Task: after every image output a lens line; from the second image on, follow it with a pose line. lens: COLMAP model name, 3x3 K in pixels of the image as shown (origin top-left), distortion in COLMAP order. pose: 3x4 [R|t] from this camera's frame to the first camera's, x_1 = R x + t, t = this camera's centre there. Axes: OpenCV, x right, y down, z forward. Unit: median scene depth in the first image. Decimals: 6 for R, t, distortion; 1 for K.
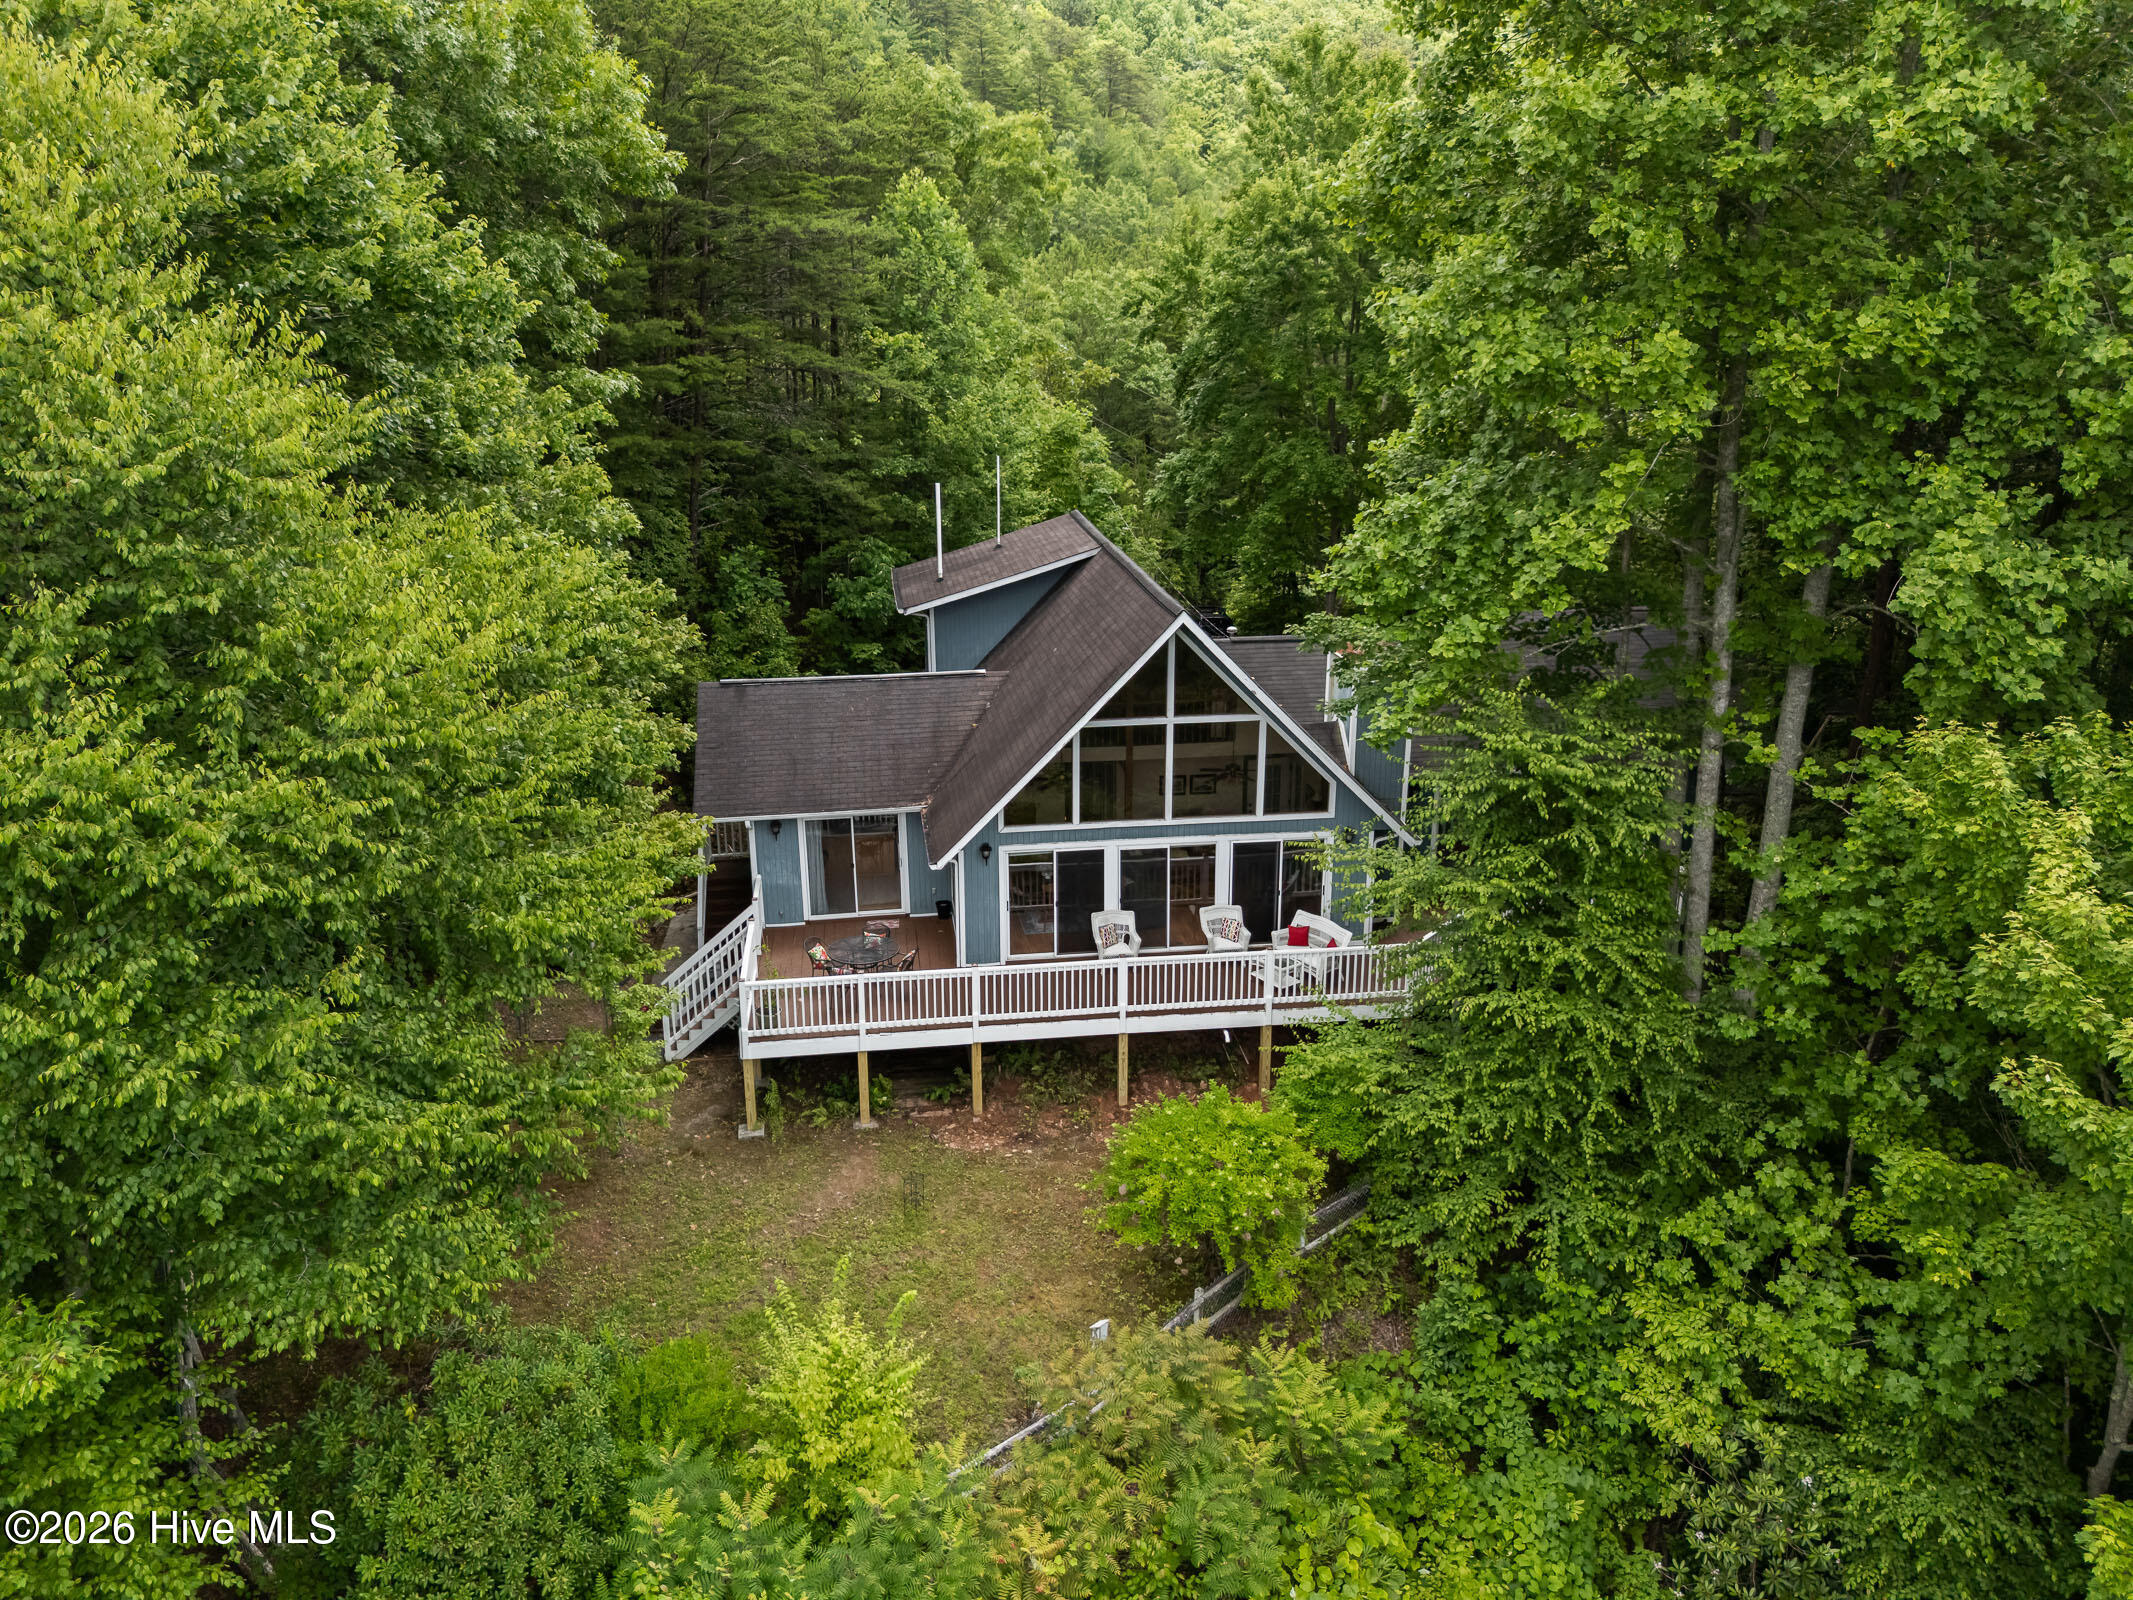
lens RADIAL K [[1516.0, 0, 1062.8], [0, 1516.0, 783.4], [0, 0, 1]] dist [0.065755, -0.069945]
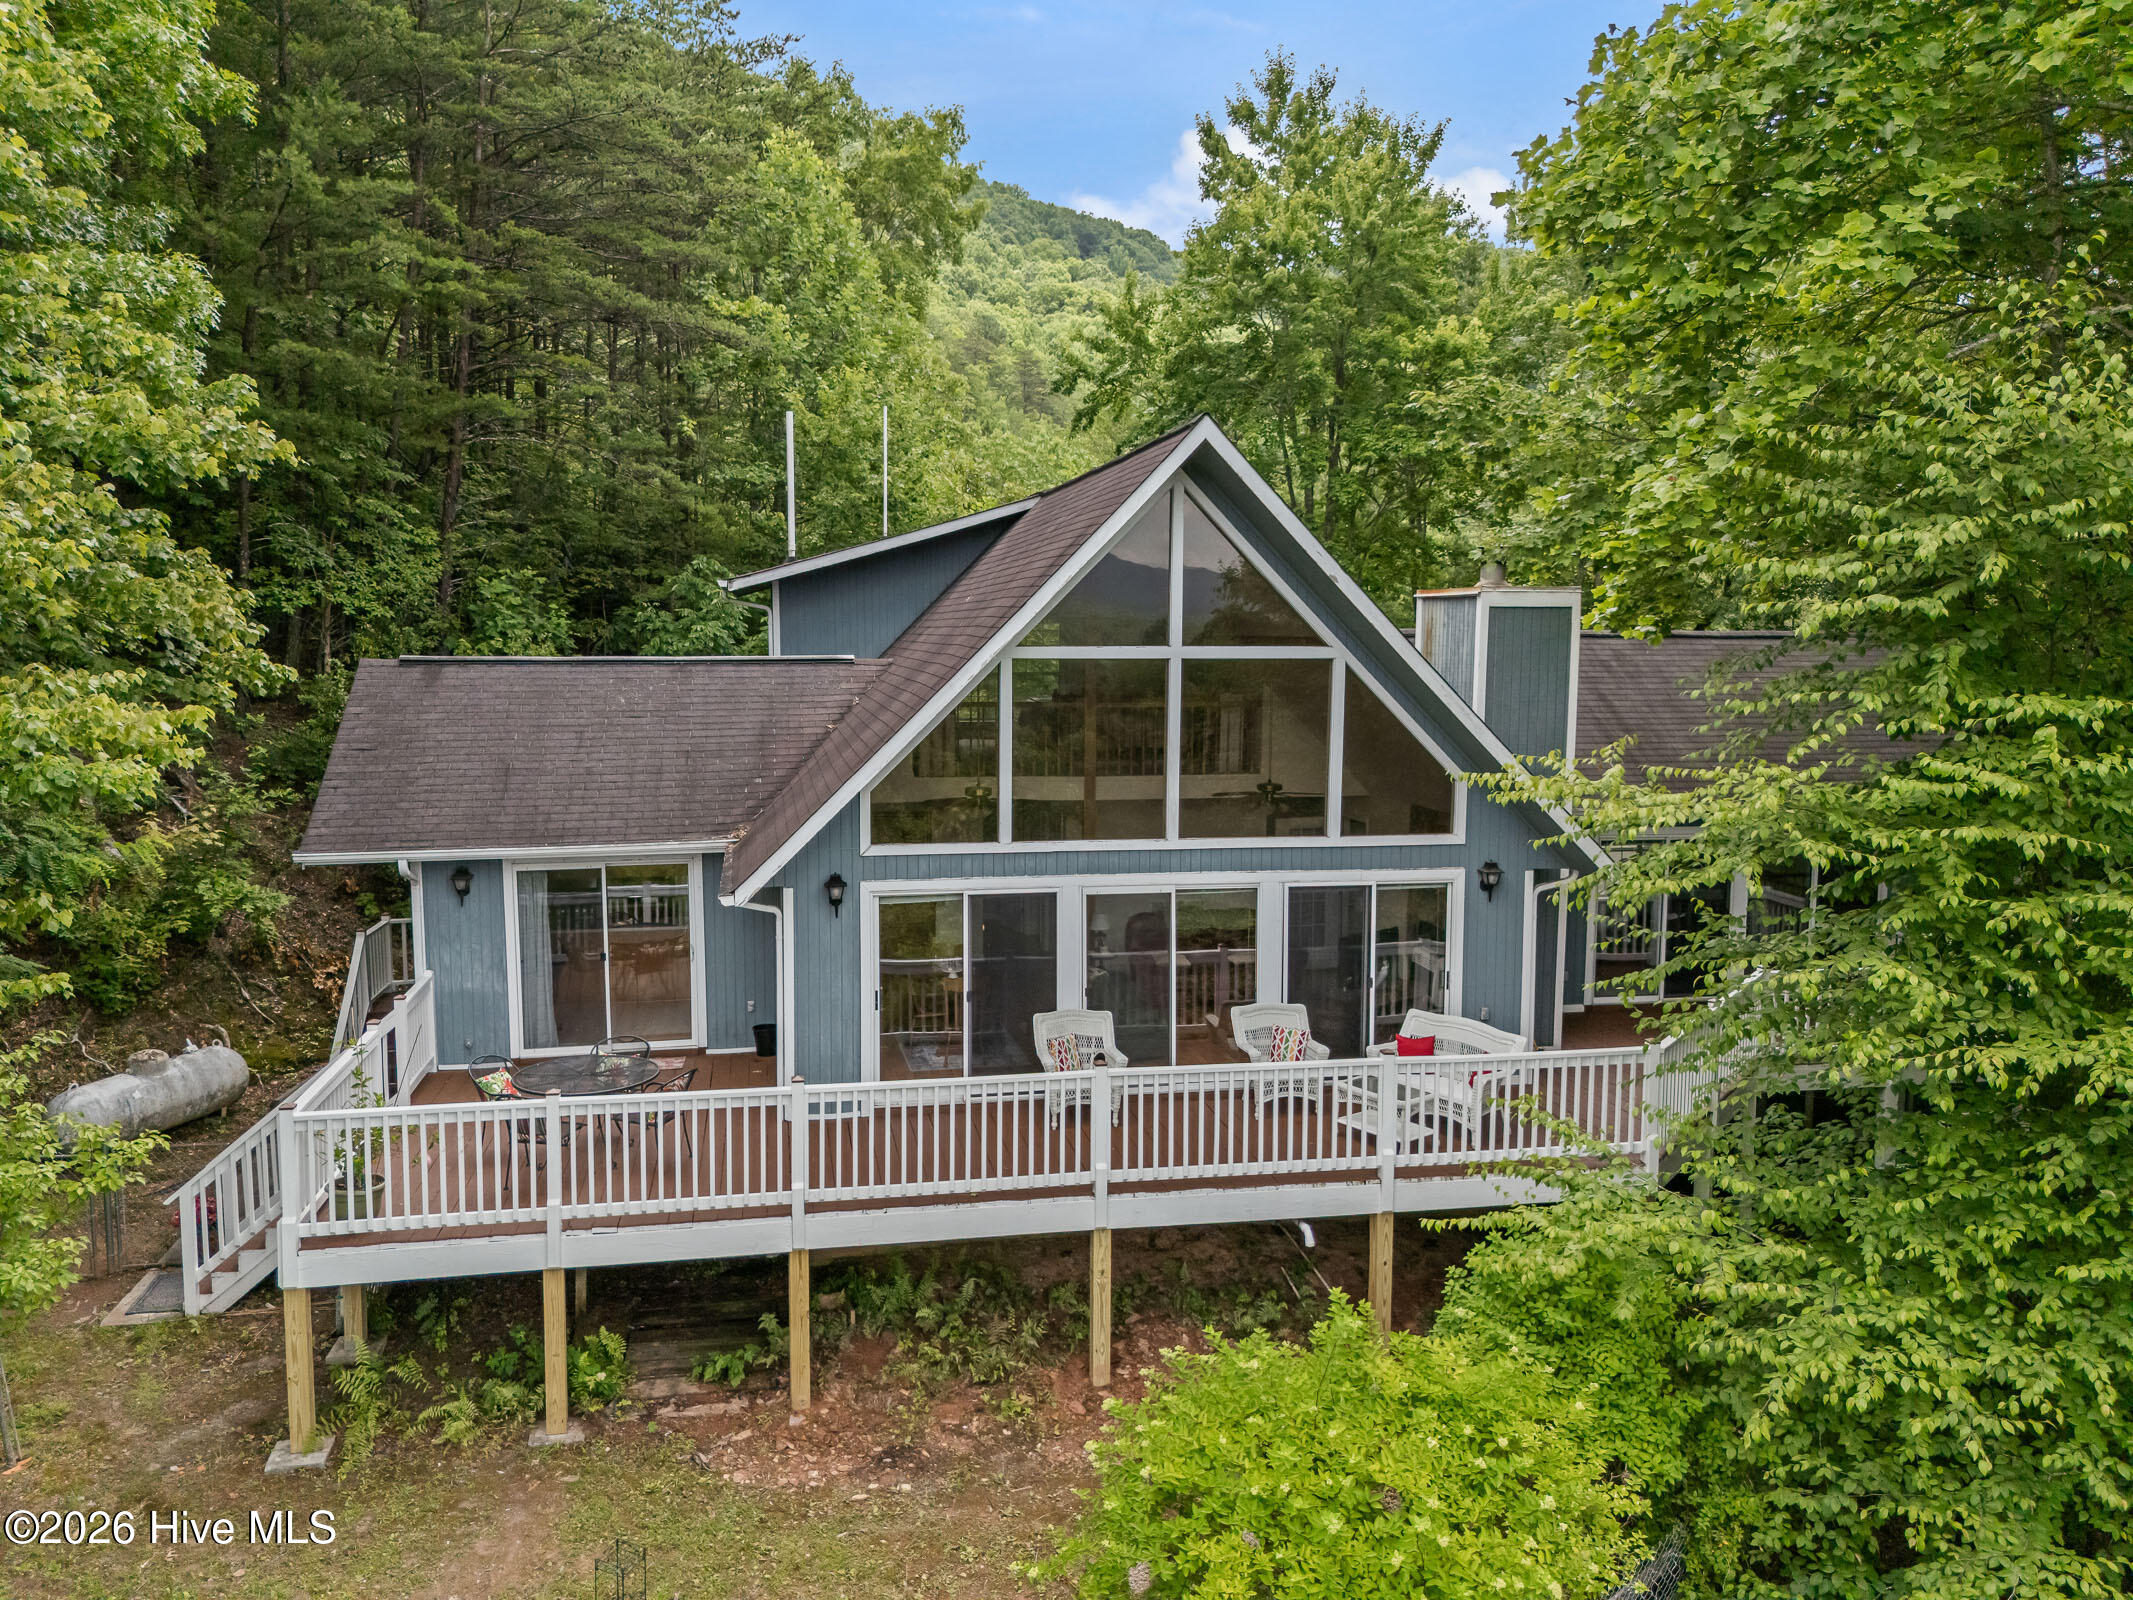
lens RADIAL K [[1524.8, 0, 1066.5], [0, 1524.8, 800.0], [0, 0, 1]] dist [0.010225, 0.001228]
pose [[0.998218, 0.003809, 0.059553, -0.001694], [0.007990, 0.980443, -0.196639, 0.122867], [-0.059138, 0.196764, 0.978666, 0.479195]]
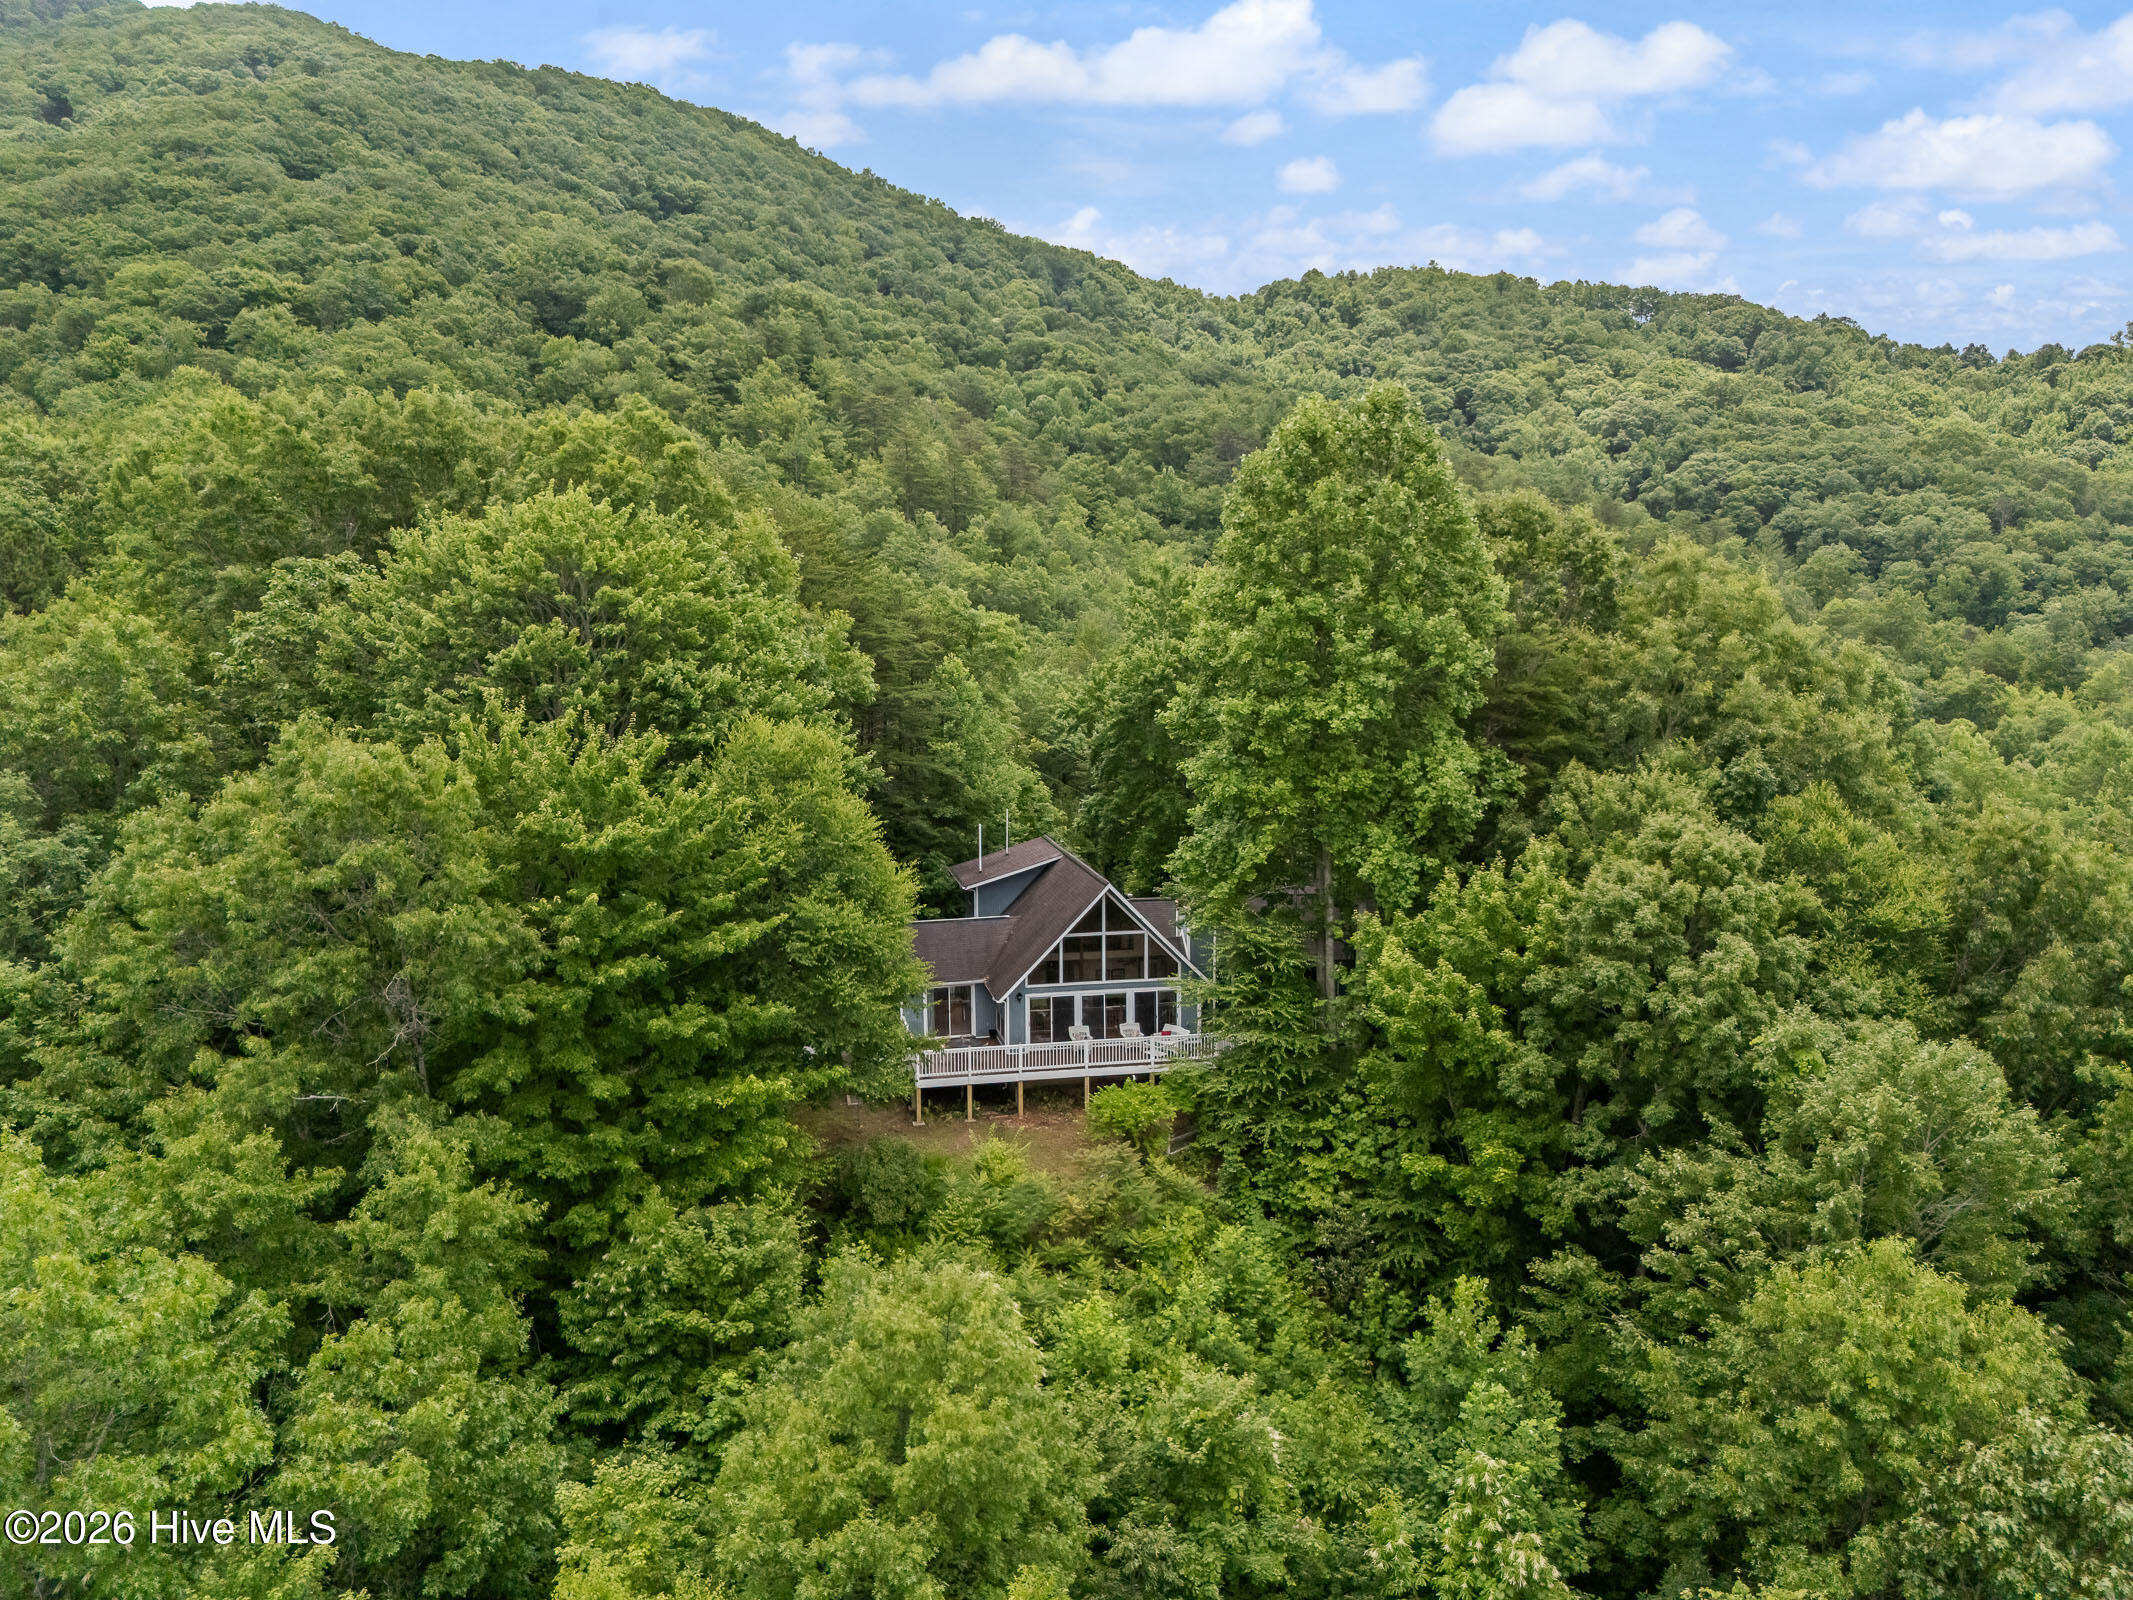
lens RADIAL K [[1516.0, 0, 1062.8], [0, 1516.0, 783.4], [0, 0, 1]] dist [0.065755, -0.069945]
pose [[0.997397, -0.007320, 0.071736, -0.145434], [0.021164, 0.980736, -0.194186, 0.171755], [-0.068932, 0.195198, 0.978338, -1.190024]]
